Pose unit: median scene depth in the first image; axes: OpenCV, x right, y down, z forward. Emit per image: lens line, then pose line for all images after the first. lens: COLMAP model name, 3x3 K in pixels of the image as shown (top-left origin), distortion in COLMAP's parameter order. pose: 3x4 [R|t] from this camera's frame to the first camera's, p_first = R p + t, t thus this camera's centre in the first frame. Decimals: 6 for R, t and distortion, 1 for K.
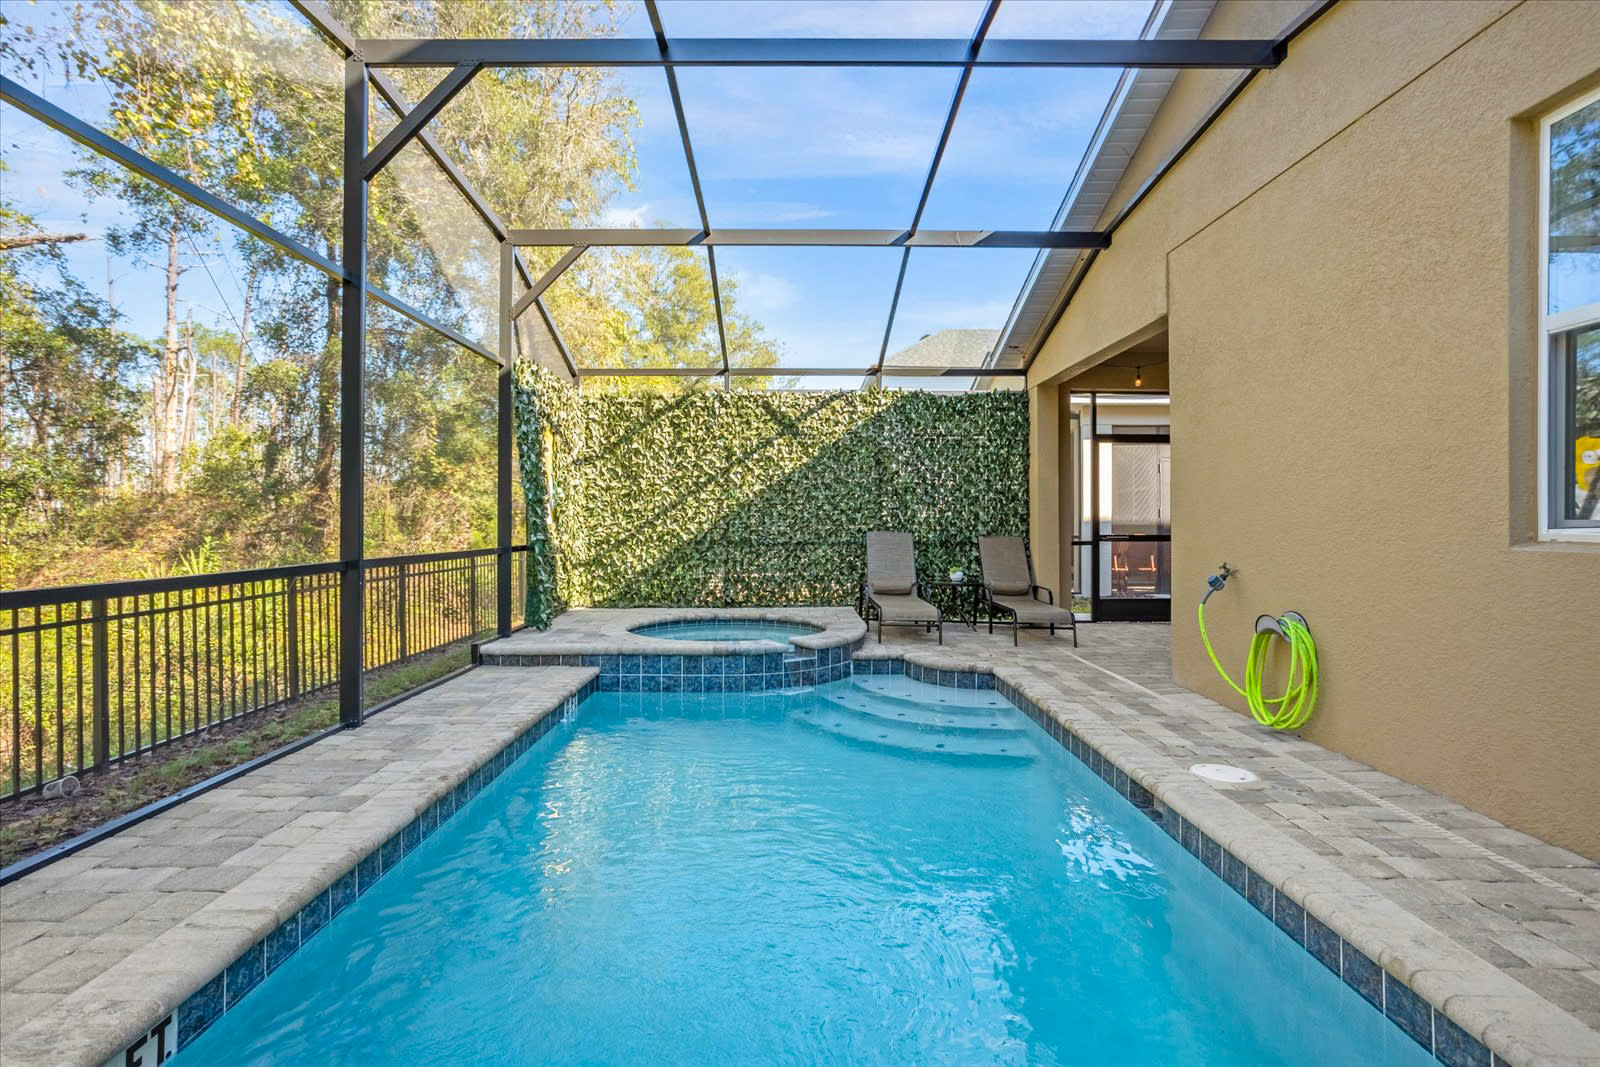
lens RADIAL K [[753.5, 0, 802.9], [0, 753.5, 533.1], [0, 0, 1]] dist [-0.002020, -0.000142]
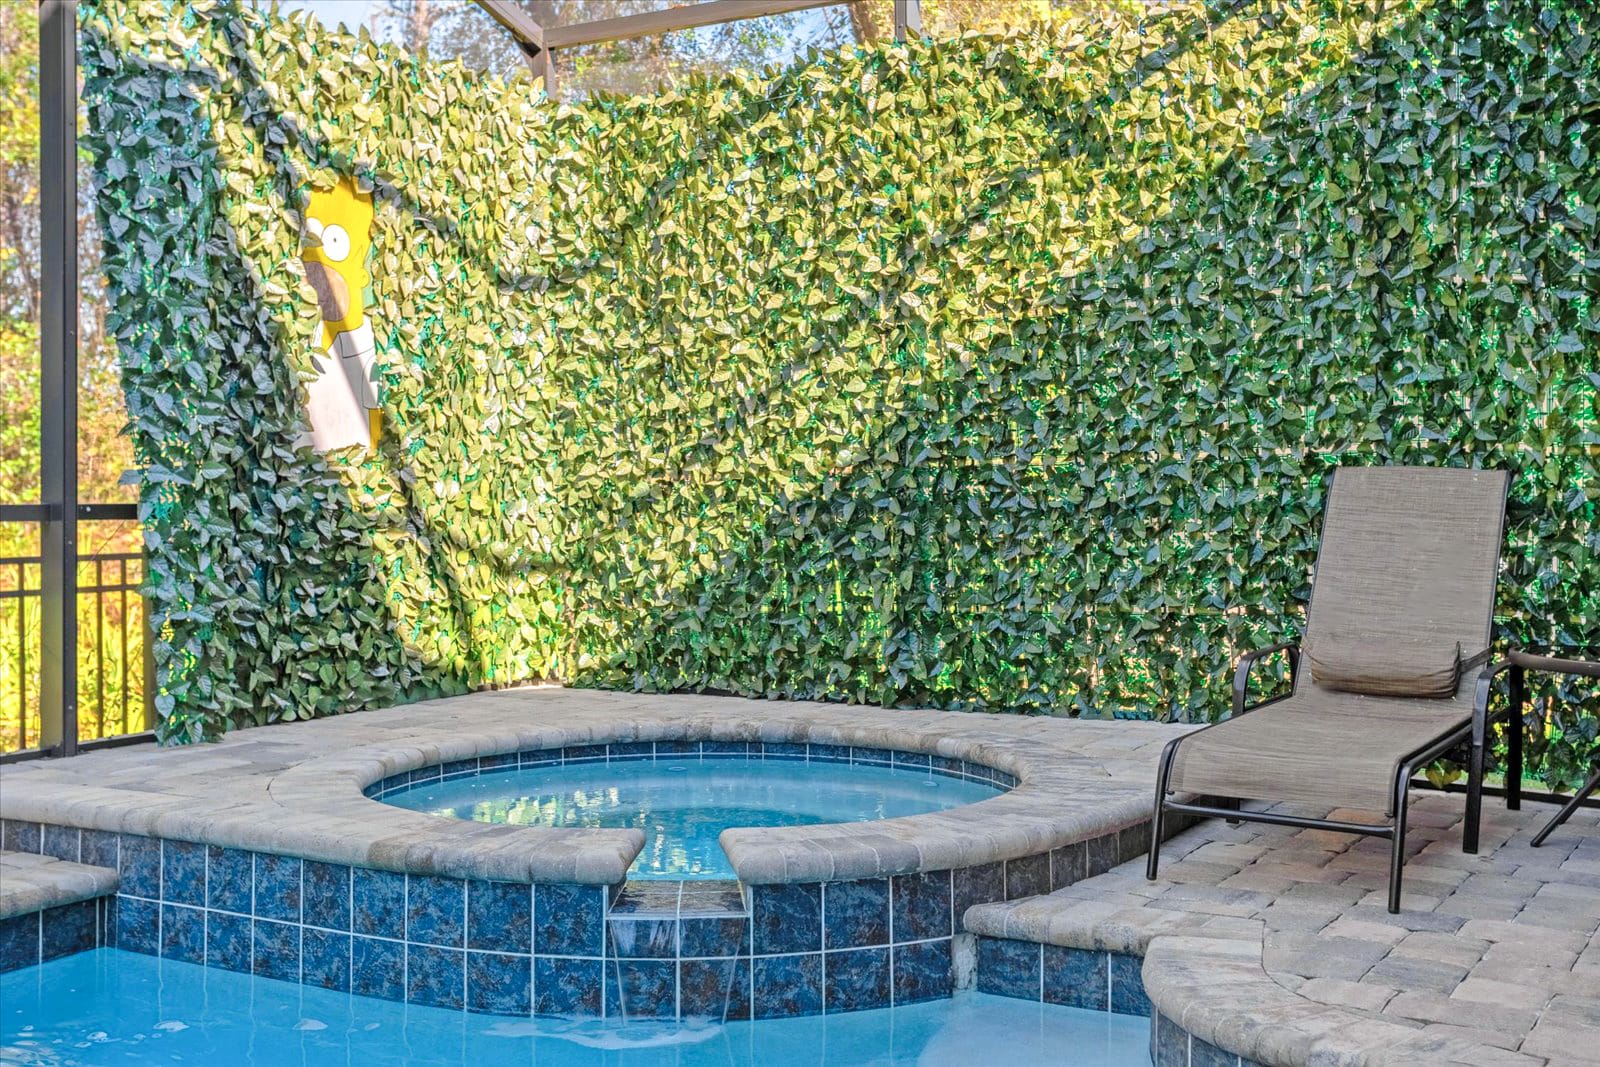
lens RADIAL K [[1779.6, 0, 796.0], [0, 1779.6, 490.1], [0, 0, 1]] dist [0.047810, 0.000000]
pose [[0.872829, -0.002628, -0.488019, 0.233493], [-0.004533, 0.999899, -0.013492, 0.016283], [0.488005, 0.013988, 0.872729, 0.311370]]
